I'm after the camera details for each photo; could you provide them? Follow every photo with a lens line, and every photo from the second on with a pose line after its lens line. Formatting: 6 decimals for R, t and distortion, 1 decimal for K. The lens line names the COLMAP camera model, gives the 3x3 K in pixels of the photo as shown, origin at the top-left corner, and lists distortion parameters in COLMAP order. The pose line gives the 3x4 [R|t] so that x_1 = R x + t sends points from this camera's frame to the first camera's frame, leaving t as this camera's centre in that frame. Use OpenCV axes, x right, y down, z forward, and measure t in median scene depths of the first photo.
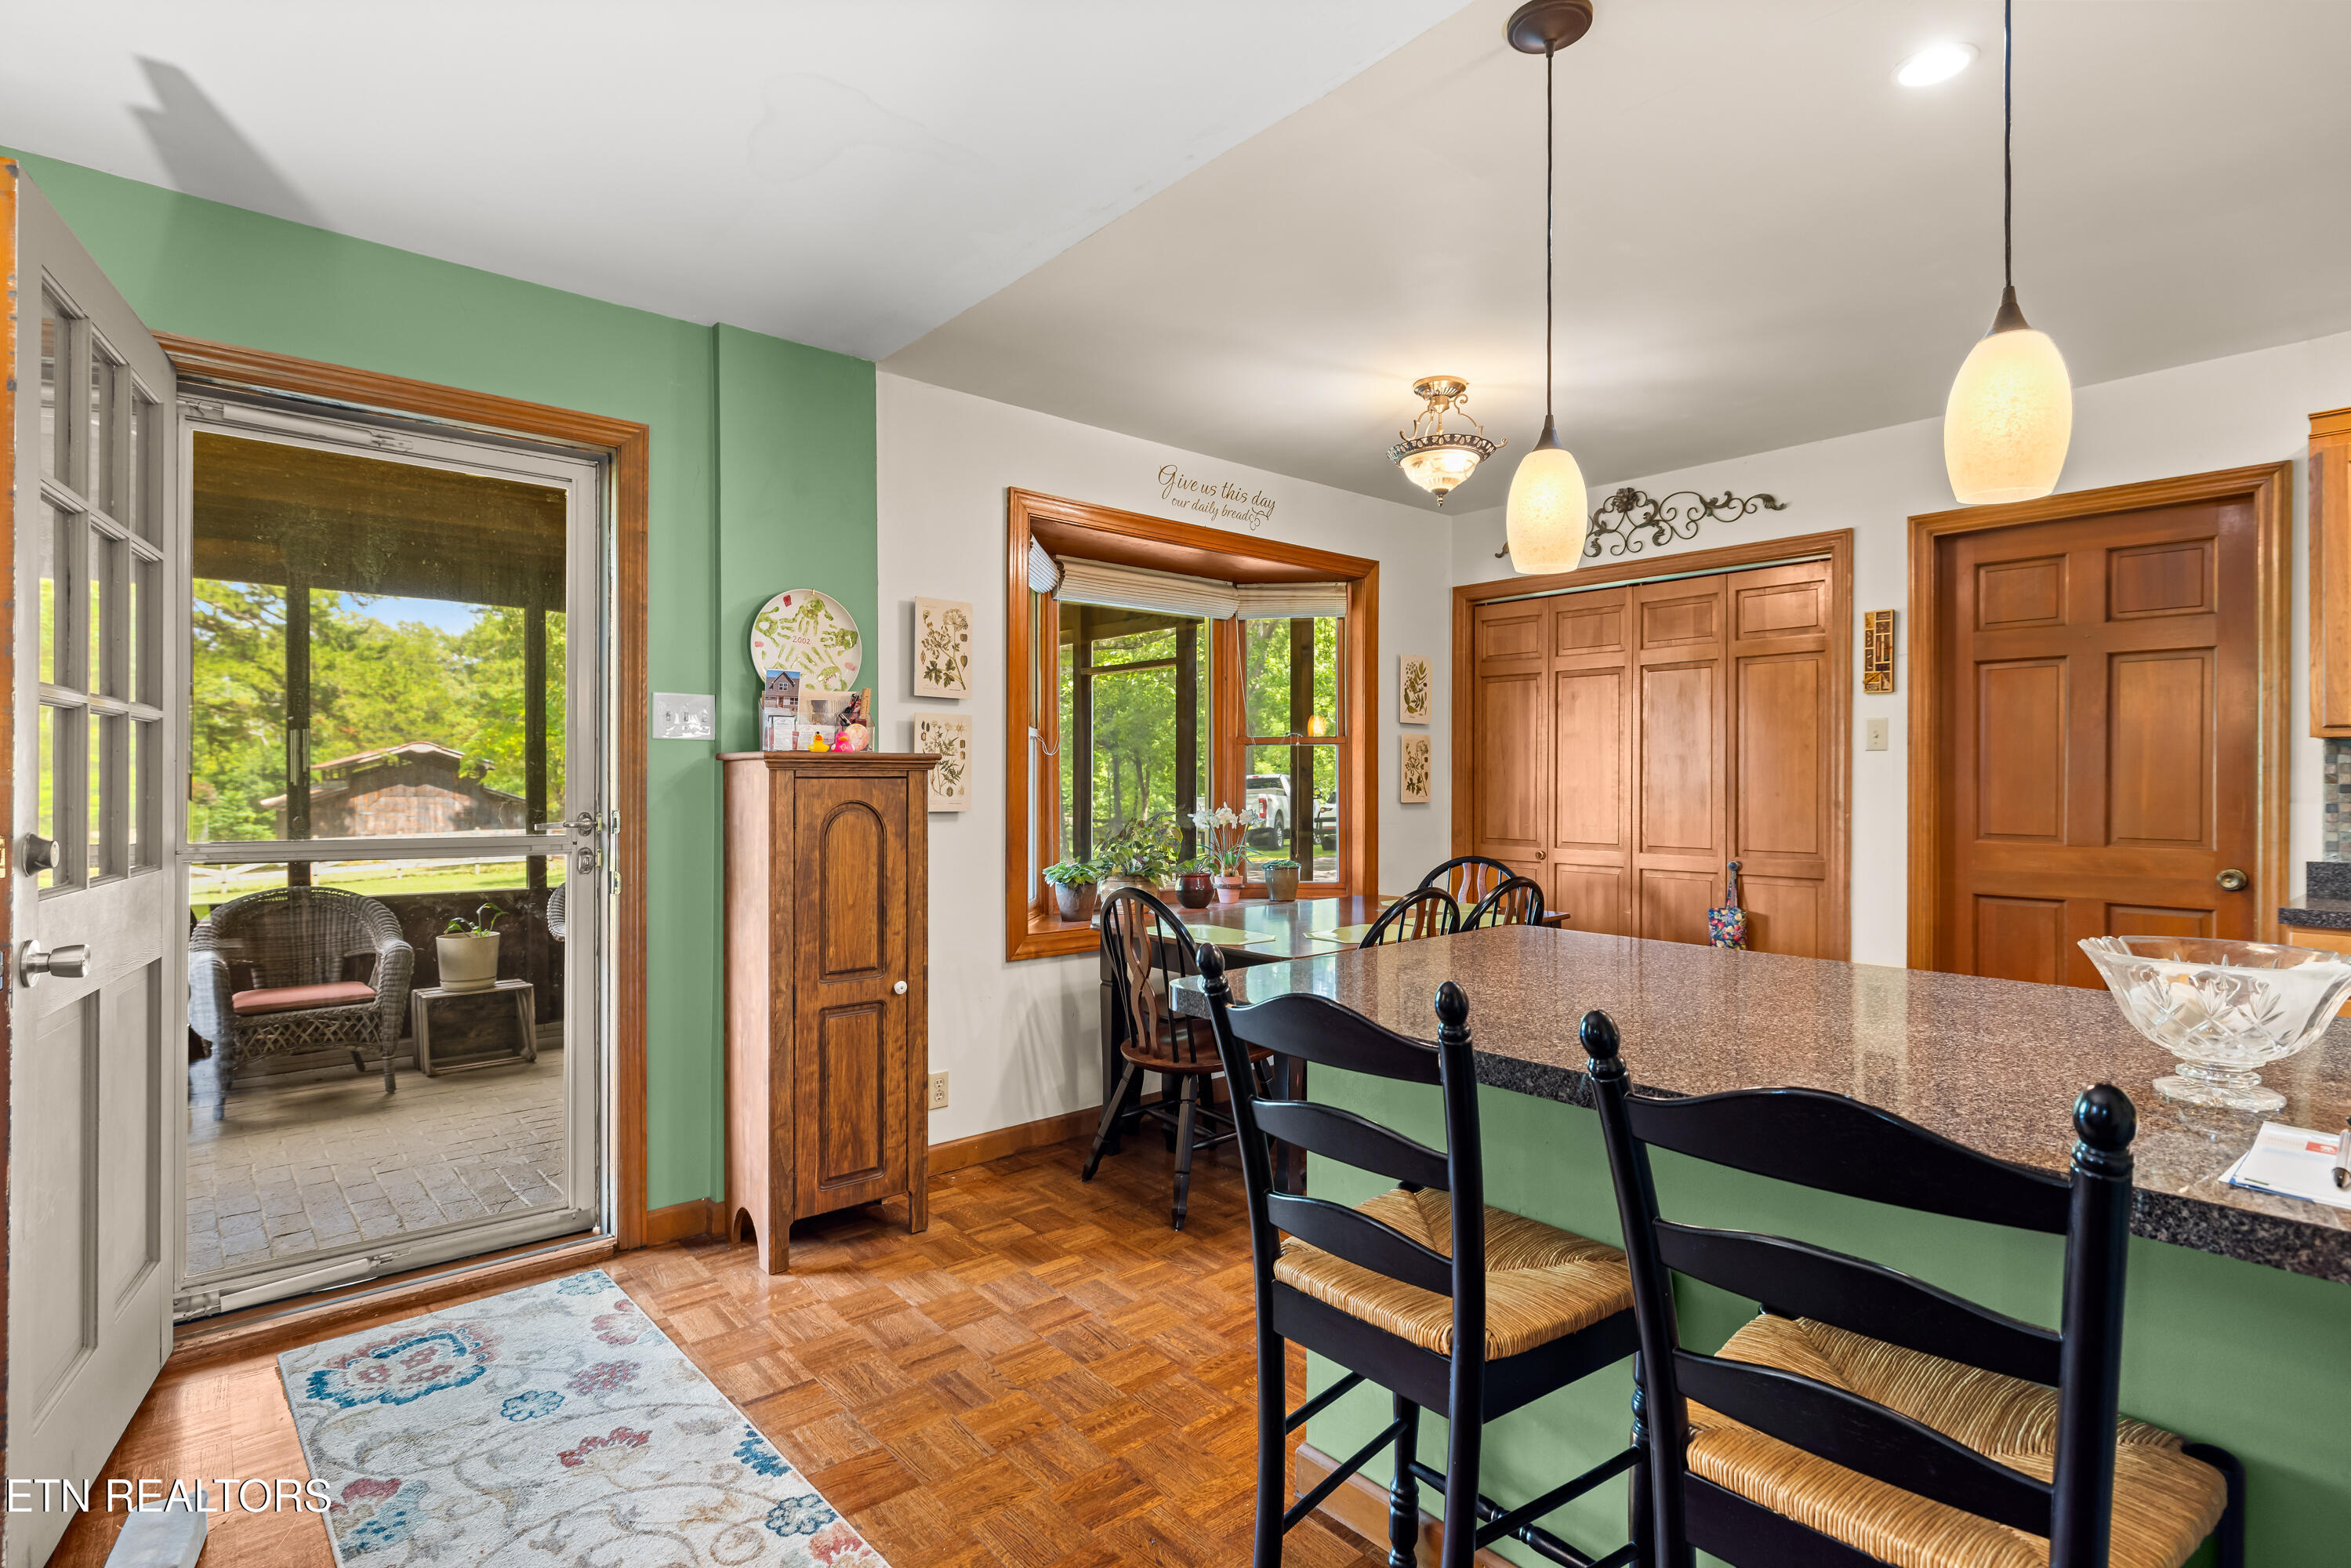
lens RADIAL K [[1146.3, 0, 1175.5], [0, 1146.3, 784.0], [0, 0, 1]] dist [-0.000786, -0.000041]
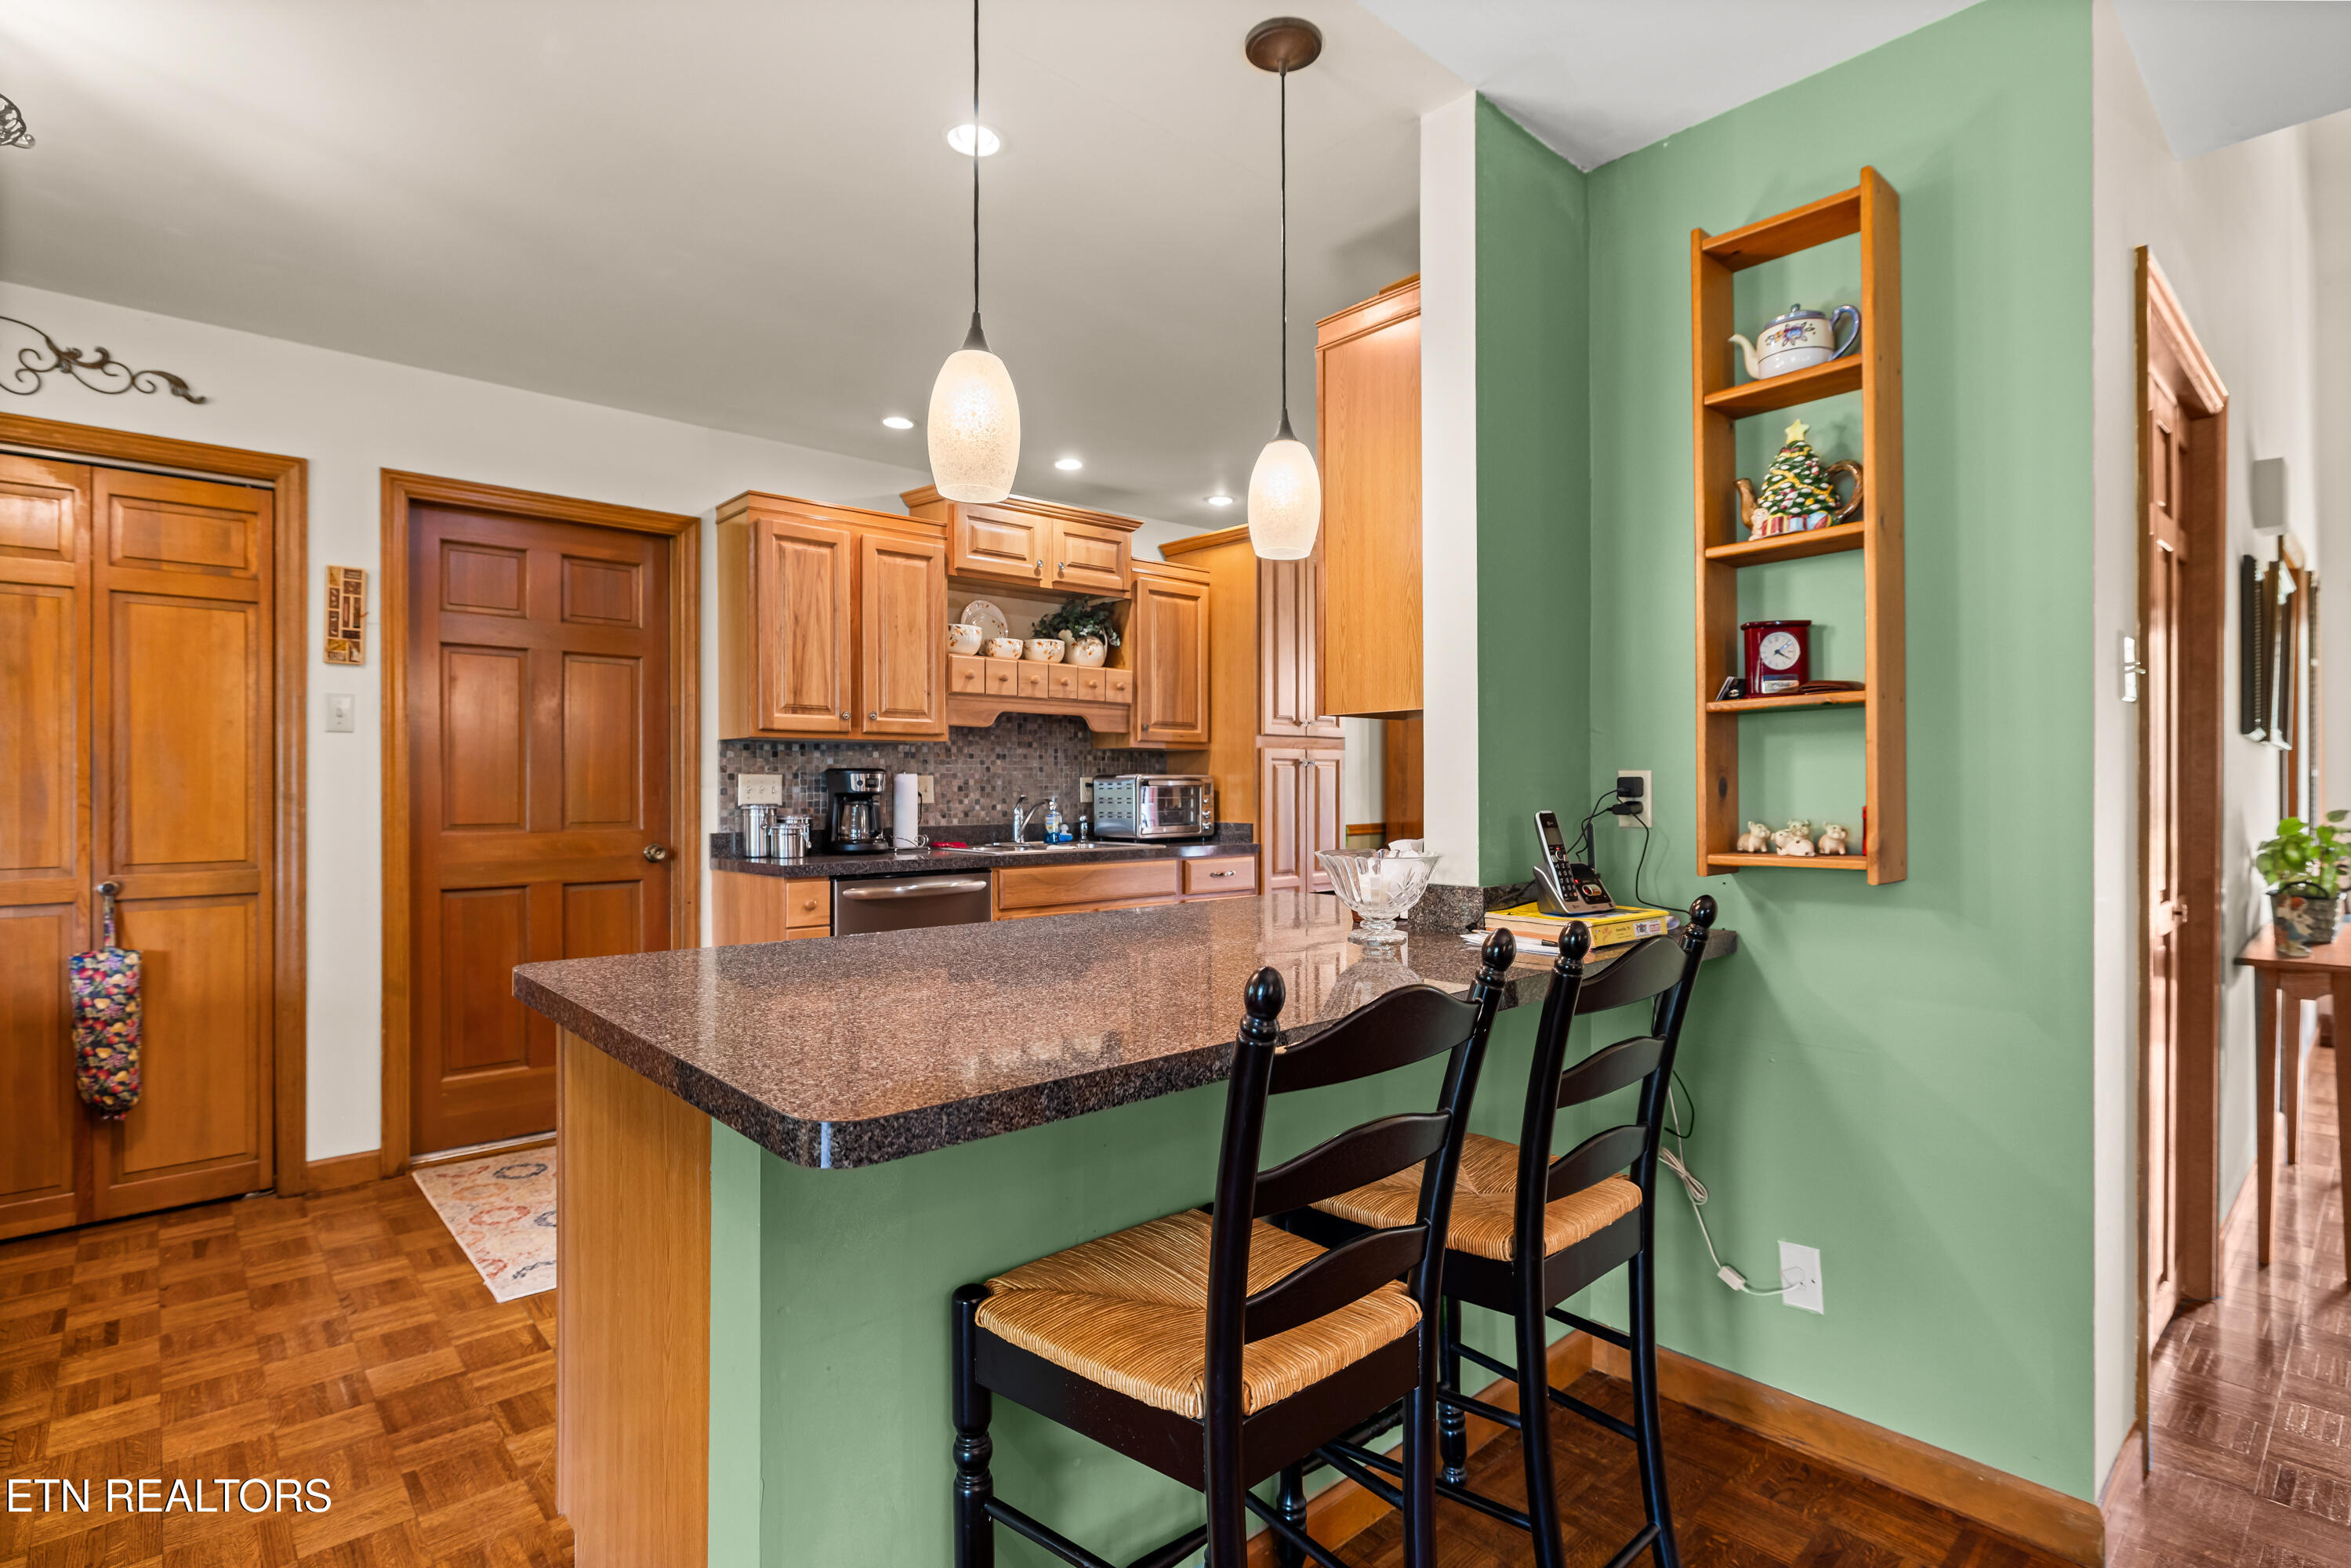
lens RADIAL K [[1146.3, 0, 1175.5], [0, 1146.3, 784.0], [0, 0, 1]] dist [-0.000786, -0.000041]
pose [[-0.018649, -0.004486, 0.999816, -0.251887], [-0.000287, 0.999990, 0.004482, 0.005099], [-0.999826, -0.000203, -0.018650, 0.413992]]
